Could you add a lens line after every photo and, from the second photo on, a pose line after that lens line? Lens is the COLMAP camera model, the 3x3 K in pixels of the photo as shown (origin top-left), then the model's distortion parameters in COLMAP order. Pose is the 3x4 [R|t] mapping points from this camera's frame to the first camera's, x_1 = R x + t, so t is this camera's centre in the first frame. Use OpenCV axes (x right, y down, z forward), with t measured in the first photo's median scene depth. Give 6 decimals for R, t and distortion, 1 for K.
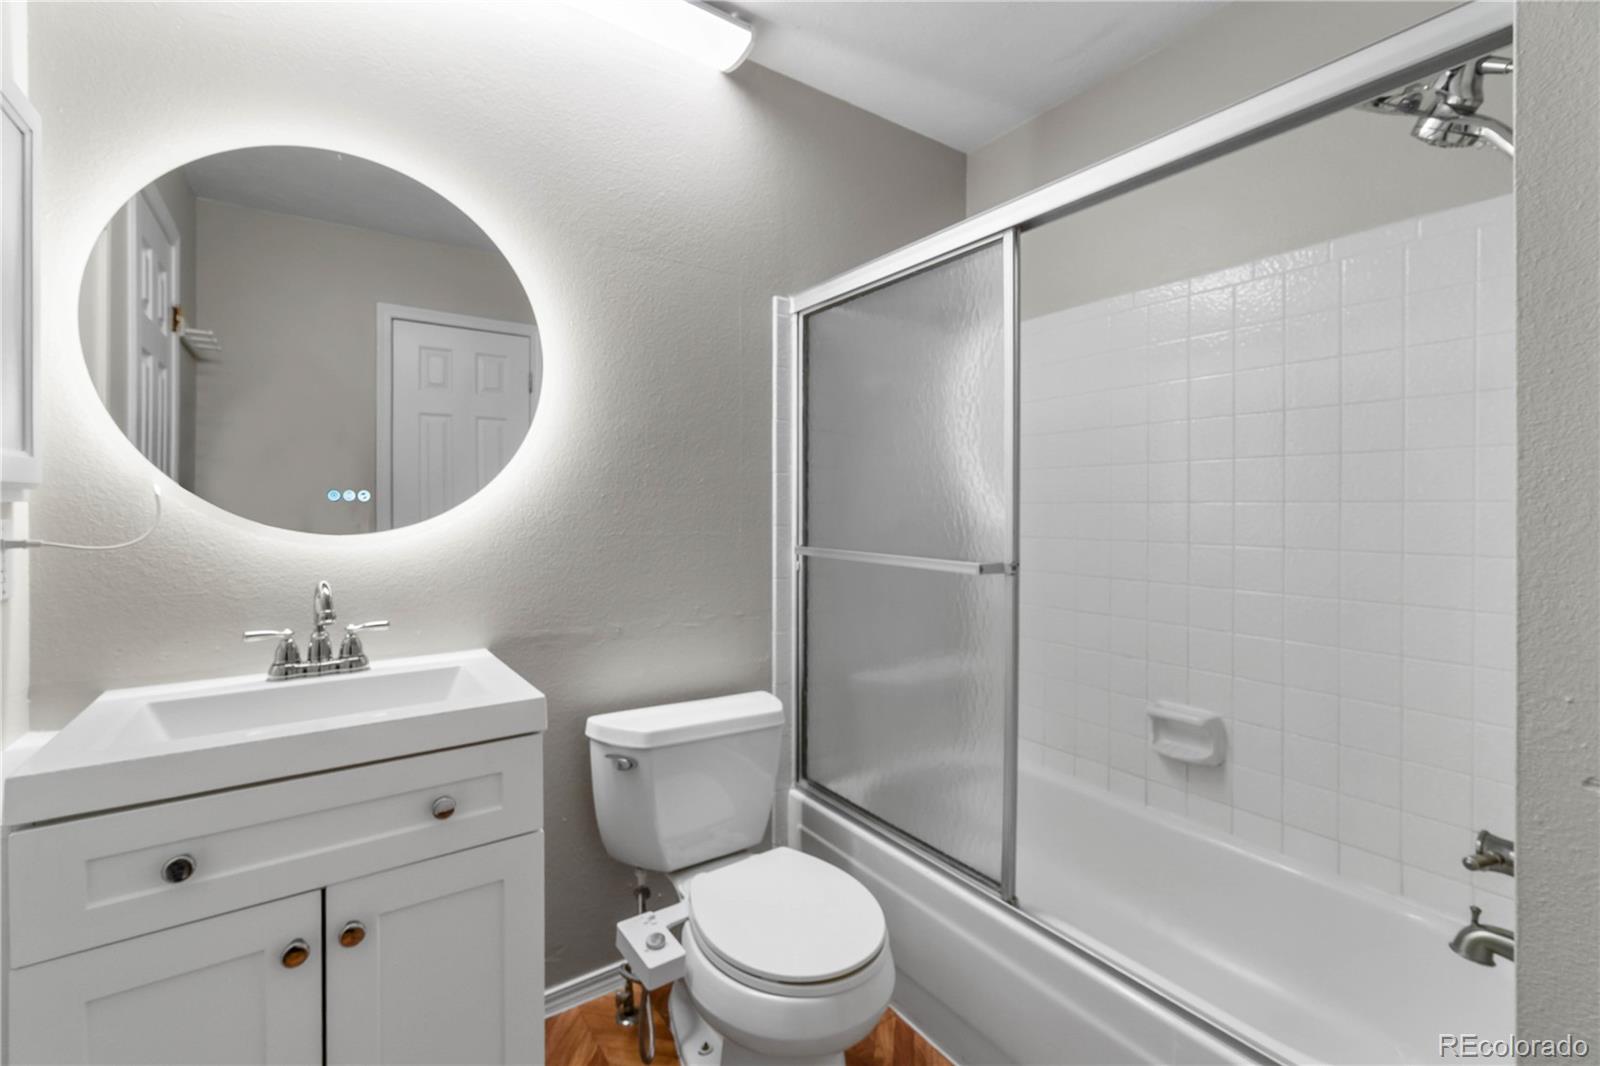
lens RADIAL K [[694.3, 0, 810.3], [0, 694.3, 513.7], [0, 0, 1]] dist [-0.006175, 0.001984]
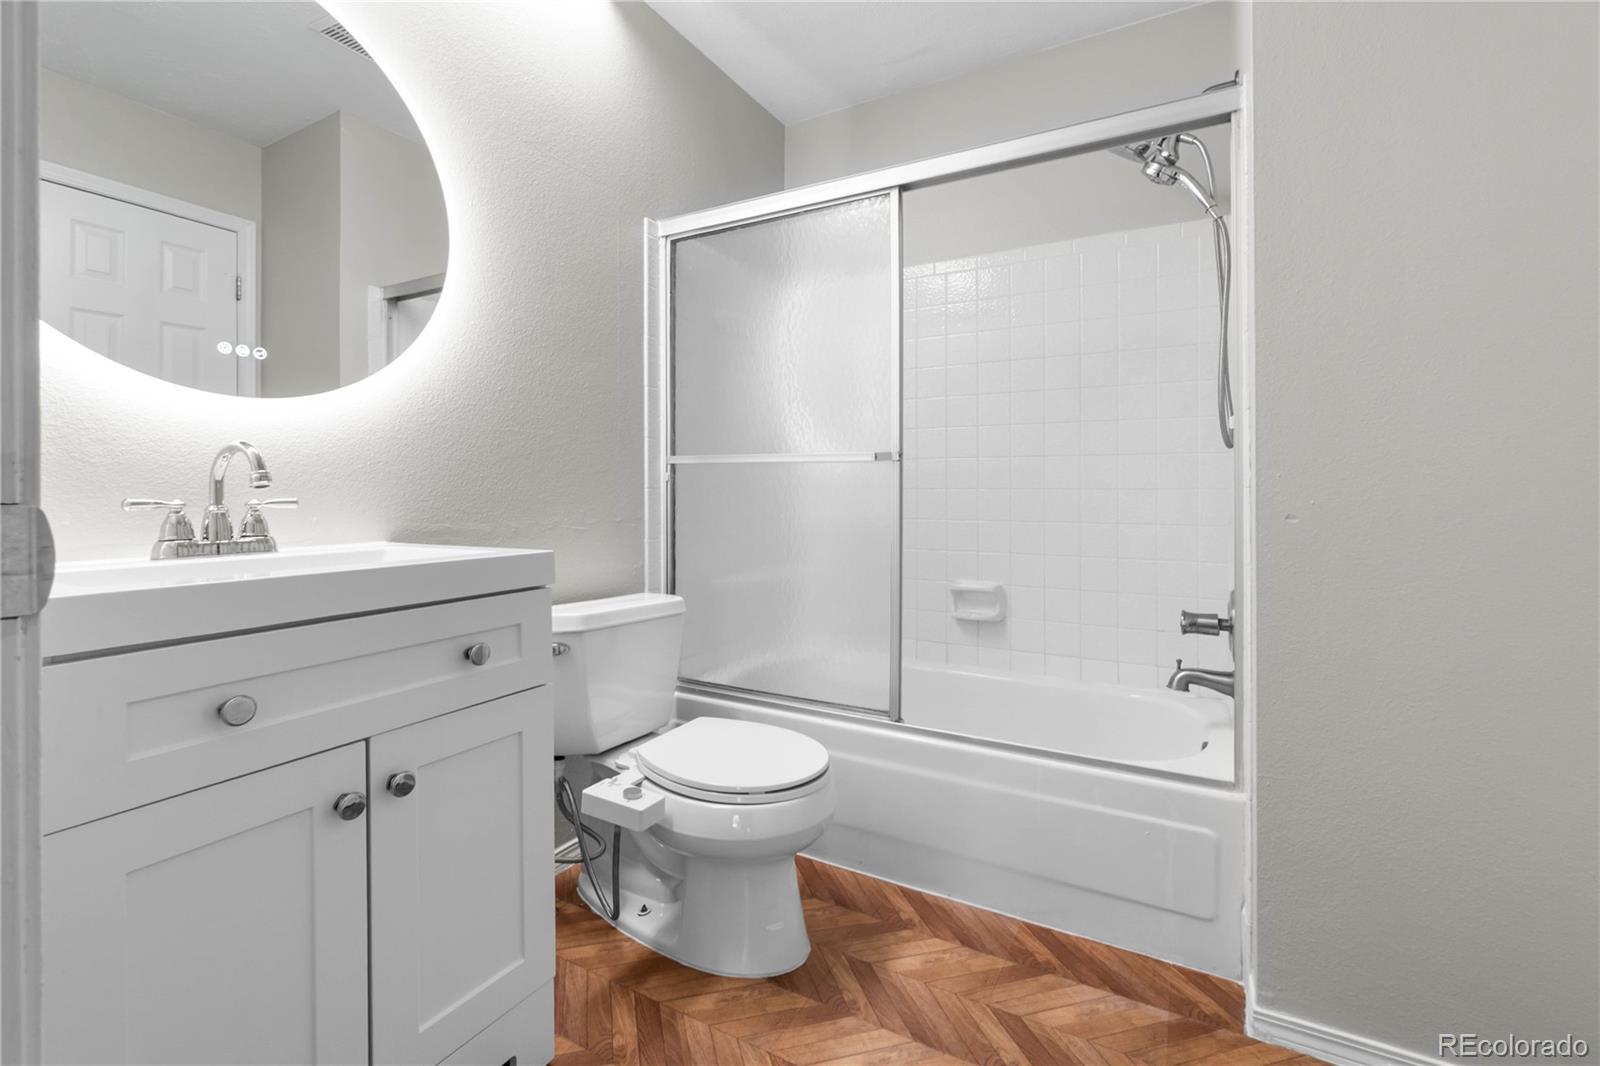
lens RADIAL K [[694.3, 0, 814.7], [0, 694.3, 491.4], [0, 0, 1]] dist [-0.006175, 0.001984]
pose [[0.902042, 0.001190, 0.431647, -0.360881], [0.001054, 0.999987, -0.004958, 0.137537], [-0.431647, 0.004927, 0.902029, -0.063234]]
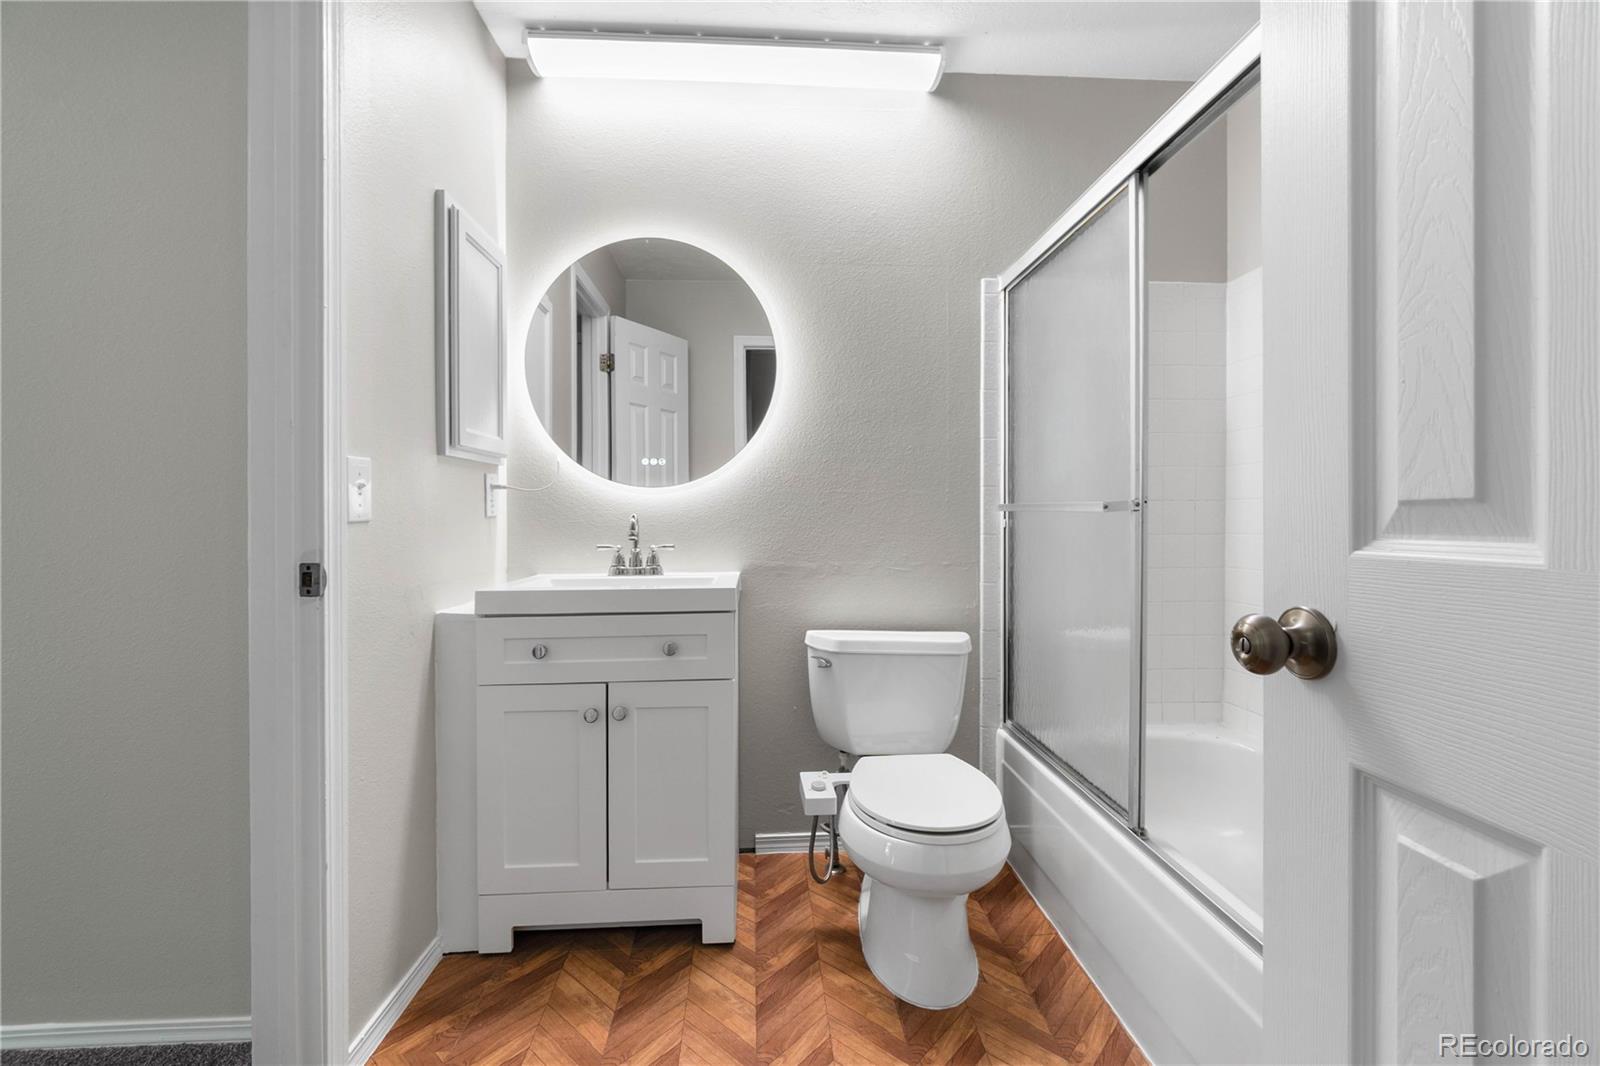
lens RADIAL K [[694.3, 0, 800.0], [0, 694.3, 520.3], [0, 0, 1]] dist [-0.006175, 0.001984]
pose [[0.851478, 0.001038, -0.524389, 0.372525], [0.000472, 0.999996, 0.002746, 0.089928], [0.524390, -0.002586, 0.851474, -0.122490]]
